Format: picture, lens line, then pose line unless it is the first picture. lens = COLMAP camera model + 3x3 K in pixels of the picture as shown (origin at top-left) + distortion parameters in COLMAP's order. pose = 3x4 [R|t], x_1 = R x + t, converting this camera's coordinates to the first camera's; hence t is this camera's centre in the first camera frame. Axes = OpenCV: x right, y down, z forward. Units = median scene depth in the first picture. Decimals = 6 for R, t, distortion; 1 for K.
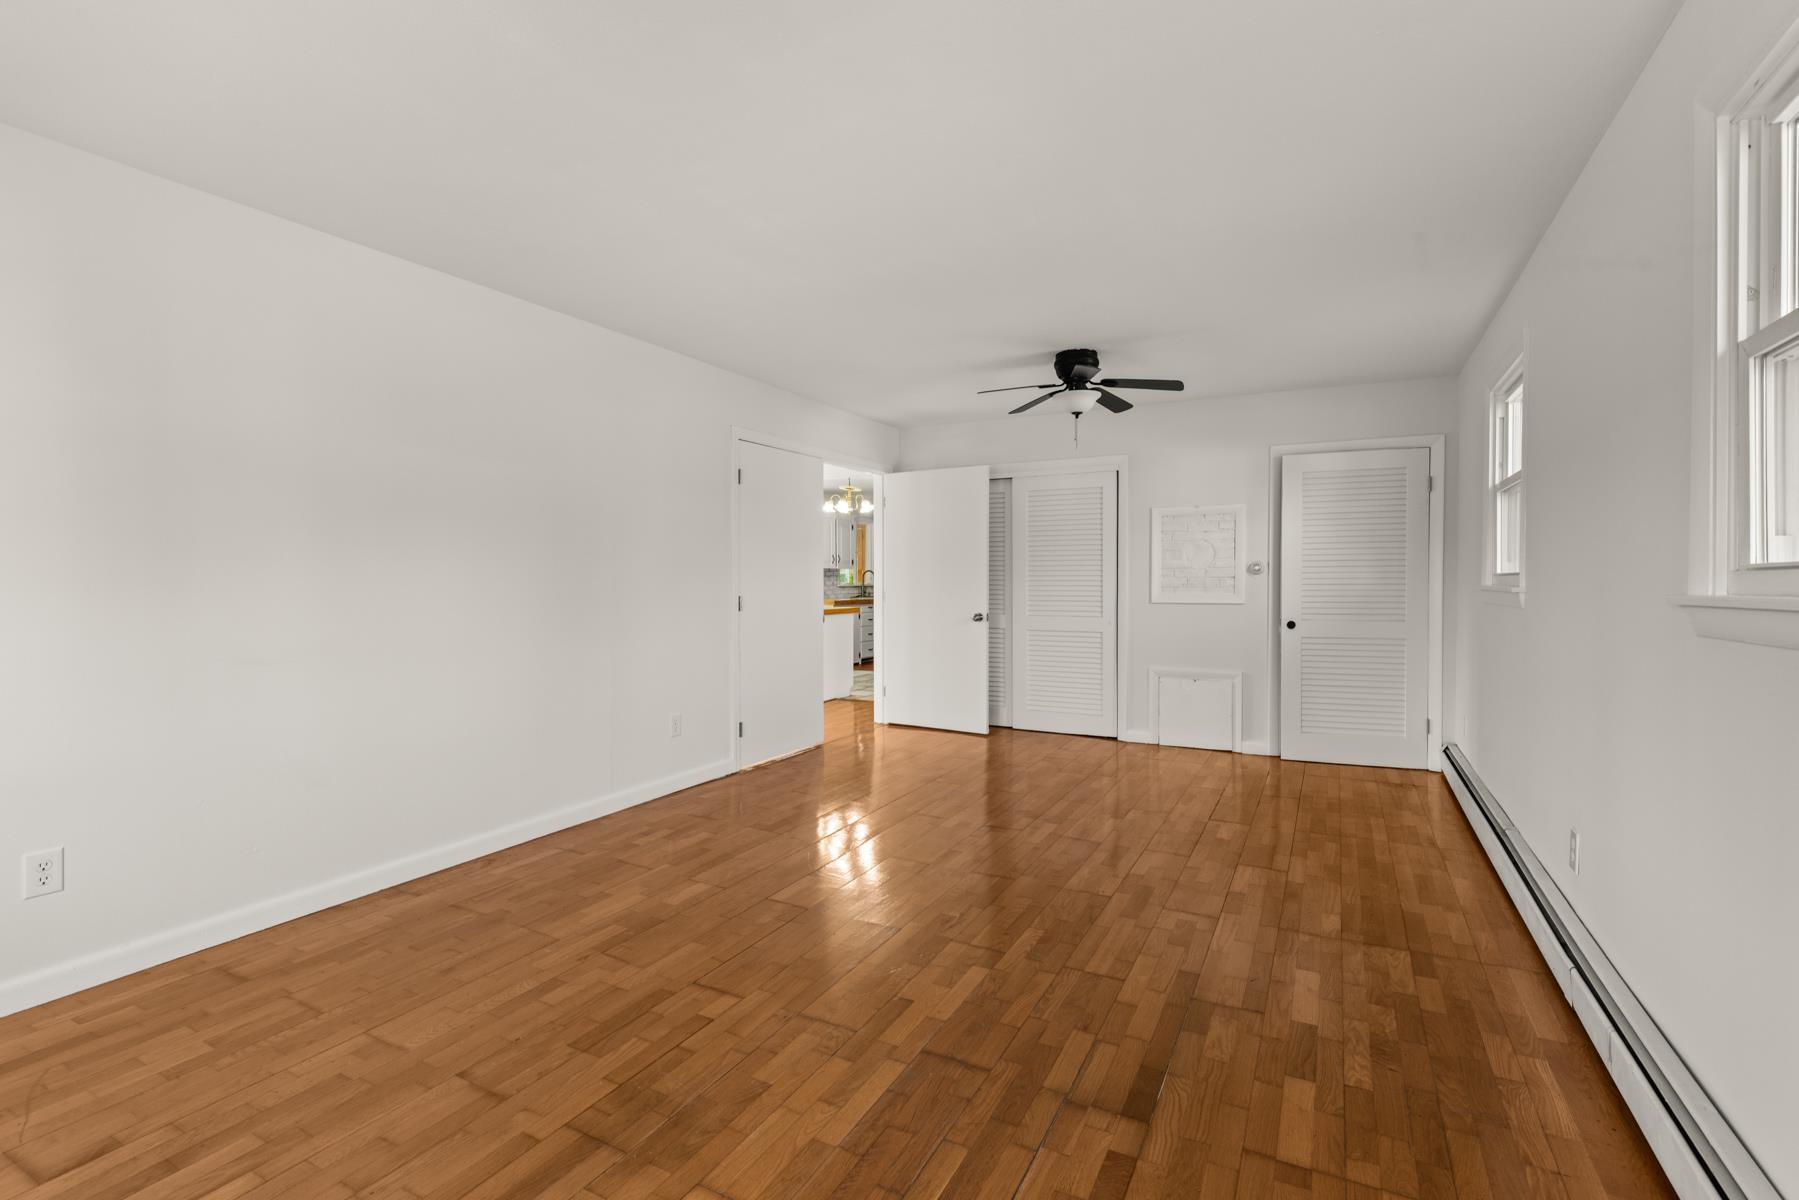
lens RADIAL K [[833.1, 0, 904.5], [0, 833.1, 590.2], [0, 0, 1]] dist [-0.000981, -0.000137]
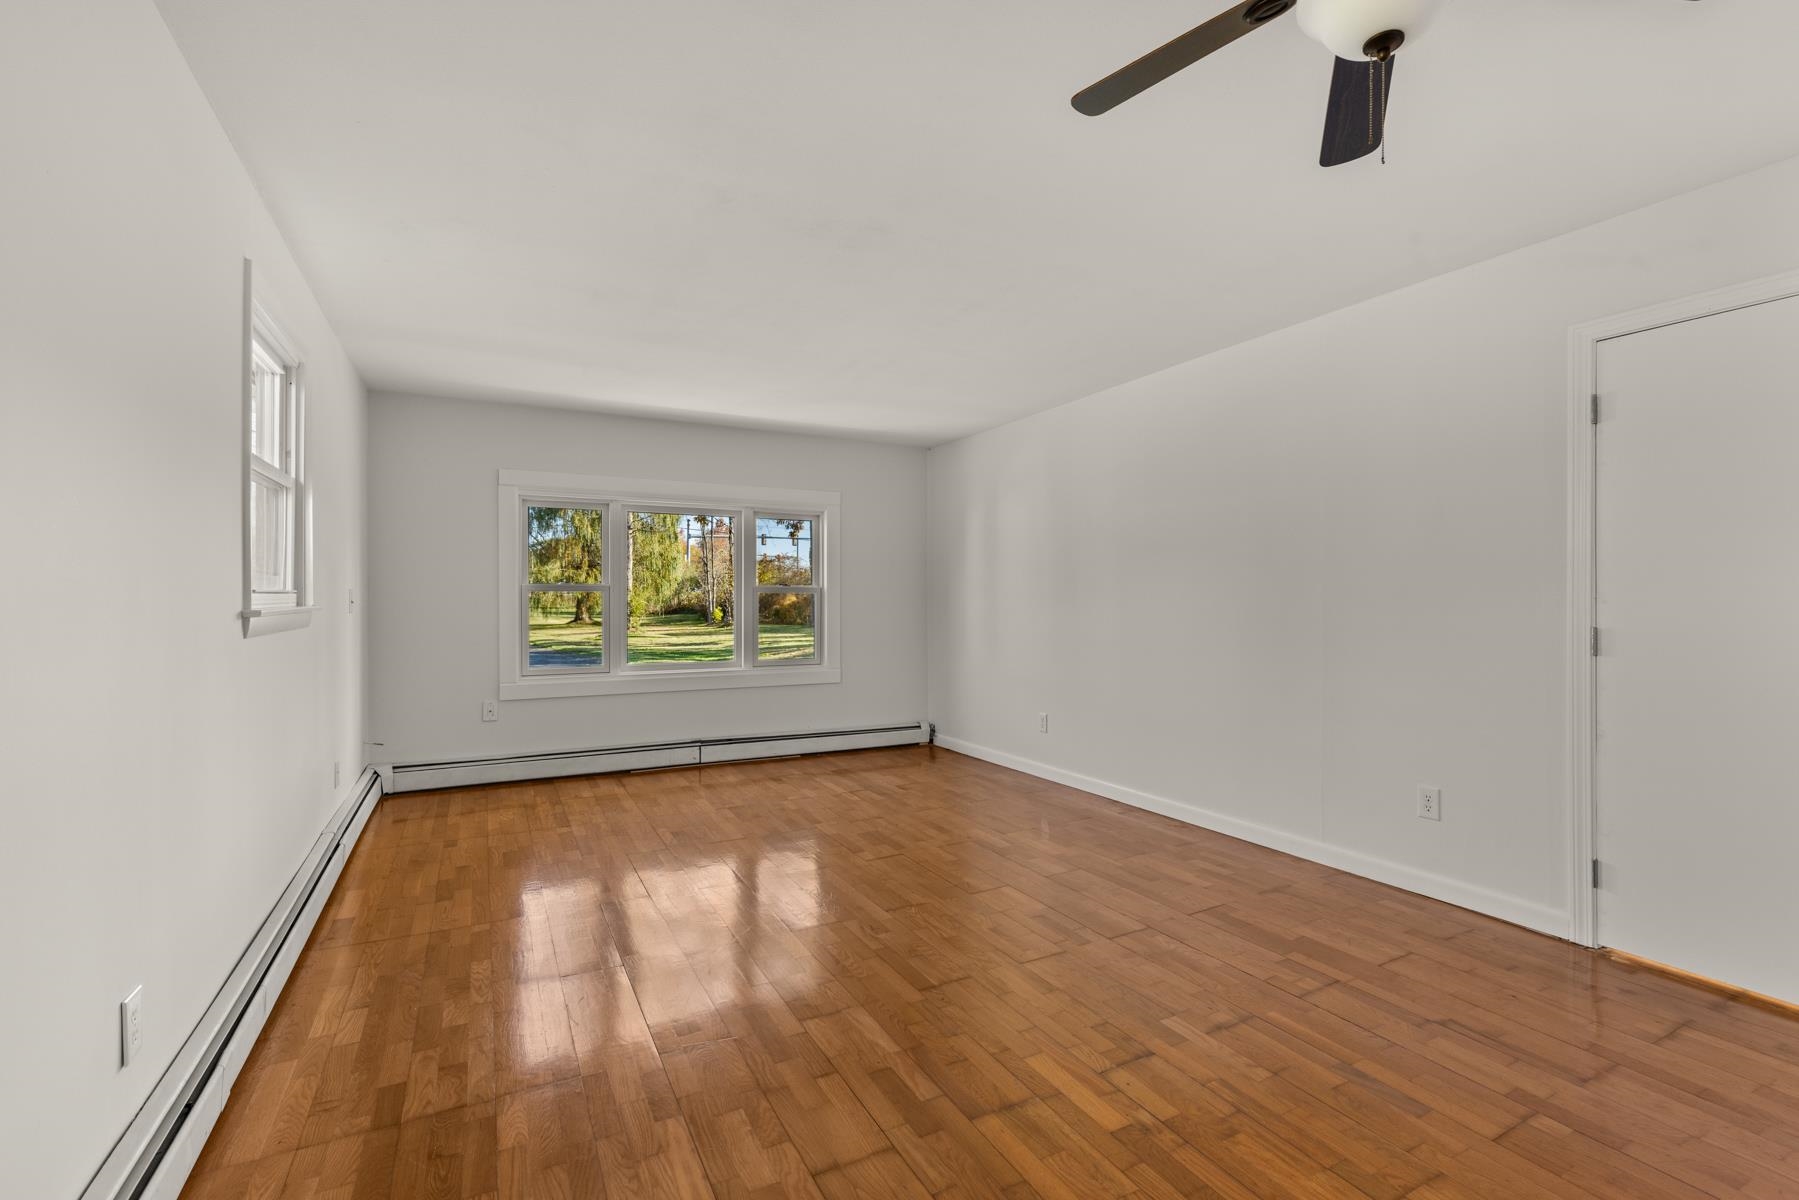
lens RADIAL K [[833.1, 0, 904.2], [0, 833.1, 595.3], [0, 0, 1]] dist [-0.000981, -0.000137]
pose [[-0.582203, -0.000060, -0.813043, 0.818844], [-0.010418, 0.999918, 0.007387, -0.020688], [0.812977, 0.012771, -0.582156, 1.539075]]
